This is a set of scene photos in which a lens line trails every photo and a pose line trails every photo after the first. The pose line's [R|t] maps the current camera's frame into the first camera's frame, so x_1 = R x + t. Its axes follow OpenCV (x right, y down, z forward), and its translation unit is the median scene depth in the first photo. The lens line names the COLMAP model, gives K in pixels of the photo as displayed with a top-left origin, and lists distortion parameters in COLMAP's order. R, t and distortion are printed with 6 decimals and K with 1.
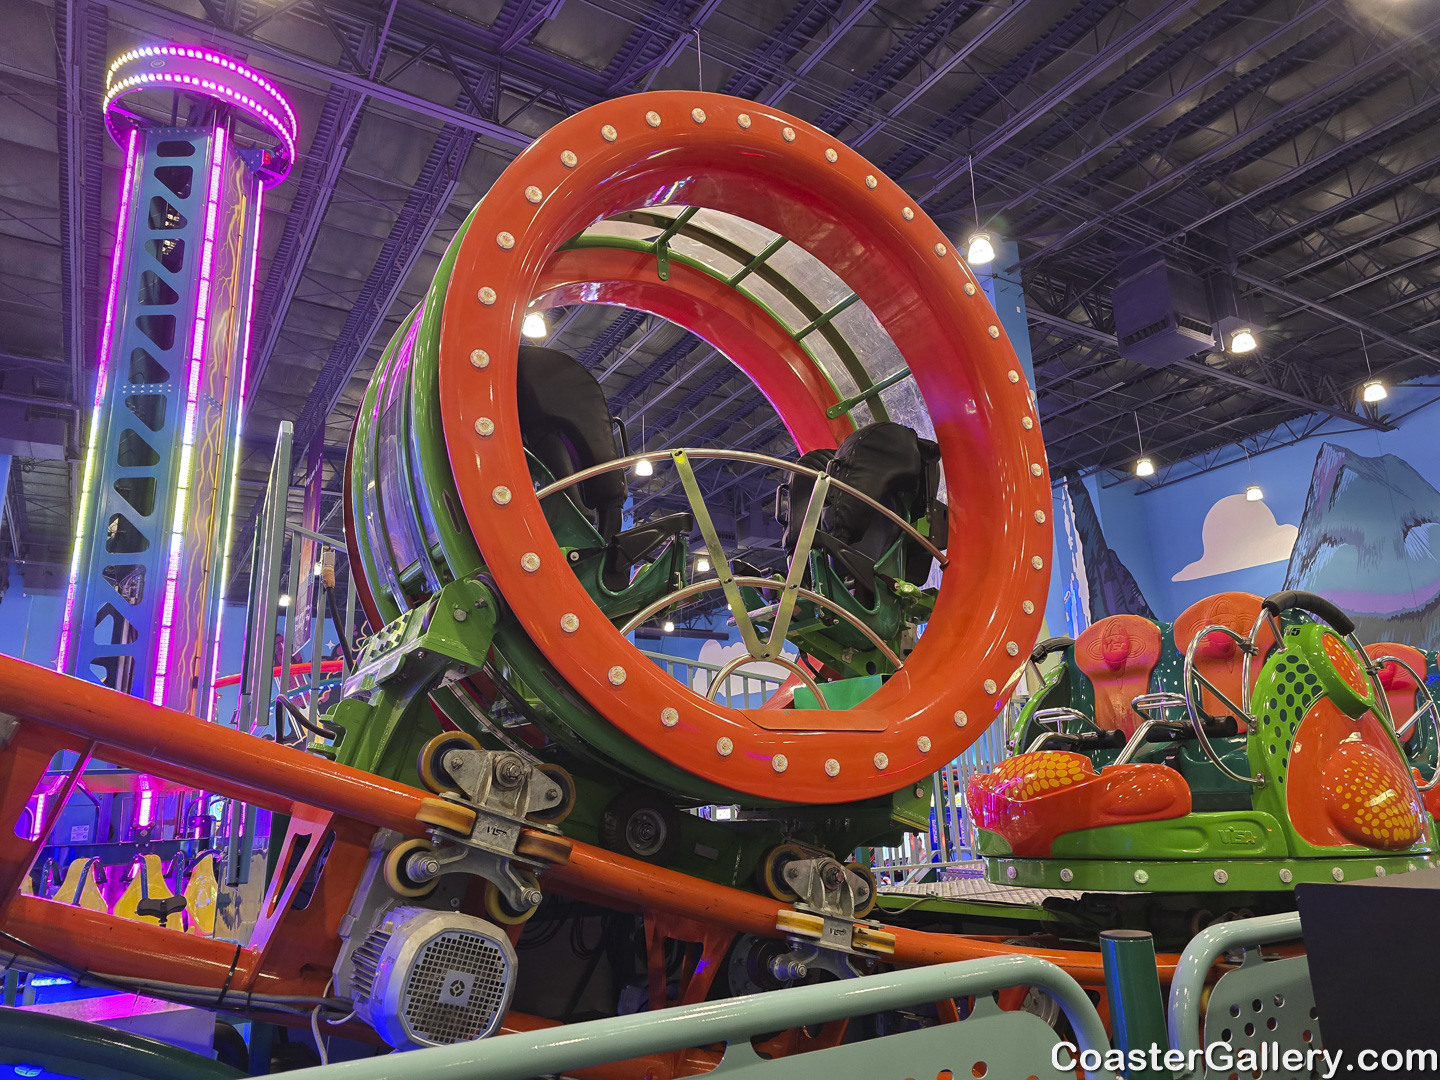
lens RADIAL K [[966.0, 0, 709.3], [0, 966.0, 539.3], [0, 0, 1]] dist [0.026680, -0.014808]
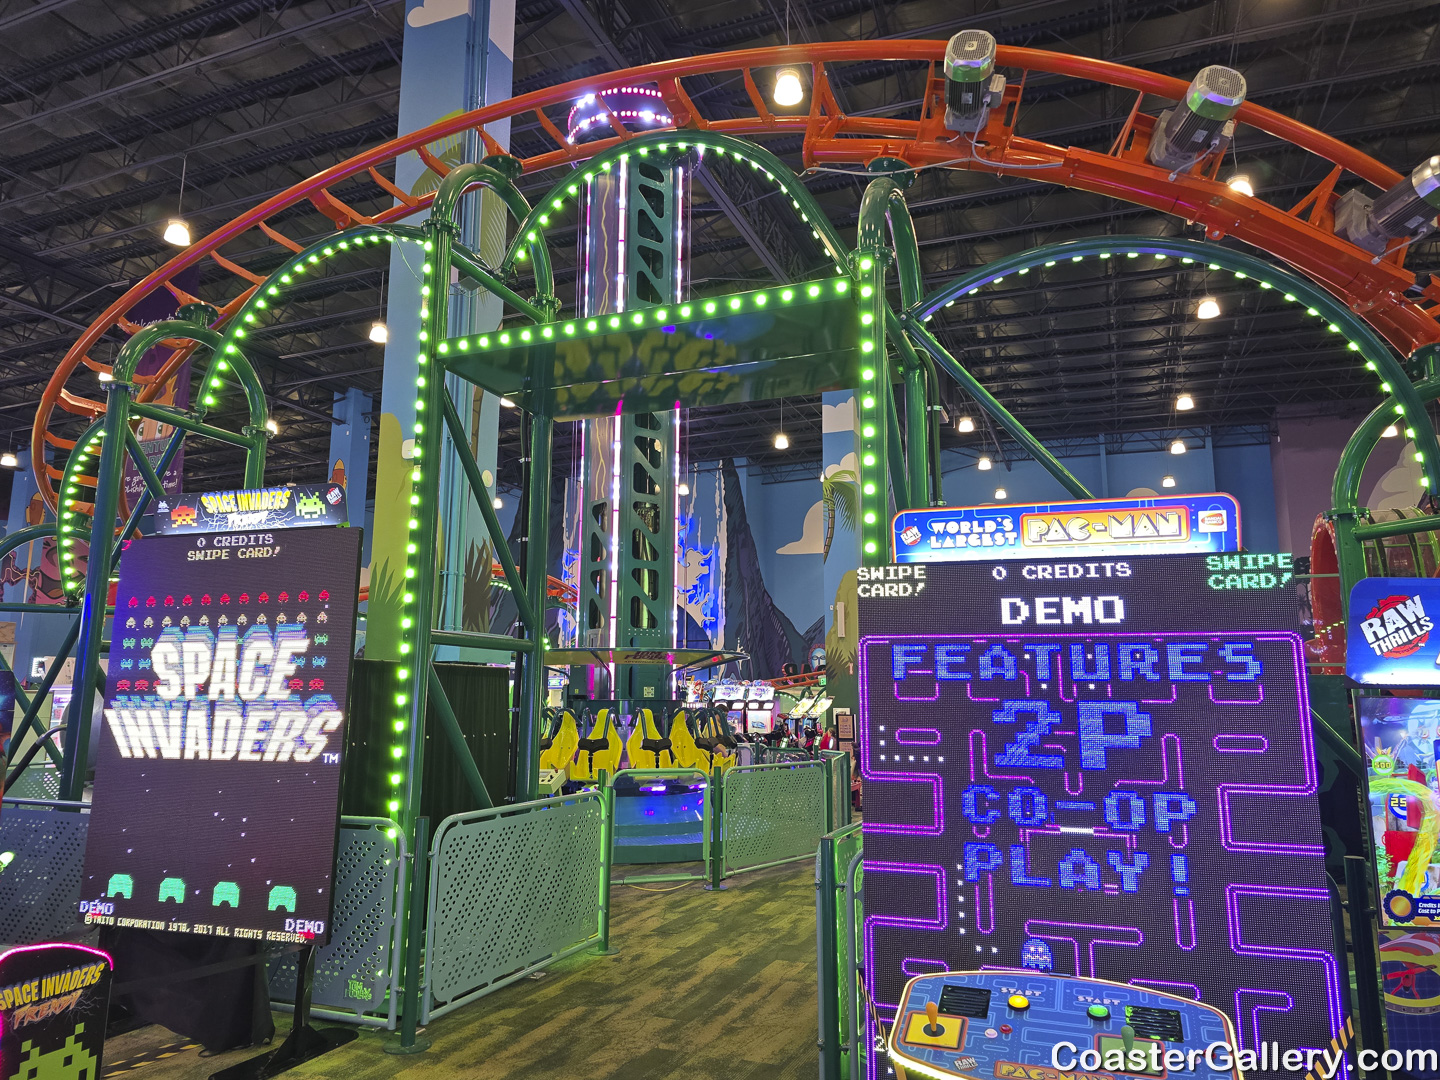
lens RADIAL K [[966.0, 0, 734.0], [0, 966.0, 544.3], [0, 0, 1]] dist [0.026680, -0.014808]
pose [[0.800297, 0.133647, 0.584520, -0.408451], [-0.182842, 0.982808, 0.025626, 0.009181], [-0.571046, -0.127383, 0.810974, -0.055337]]
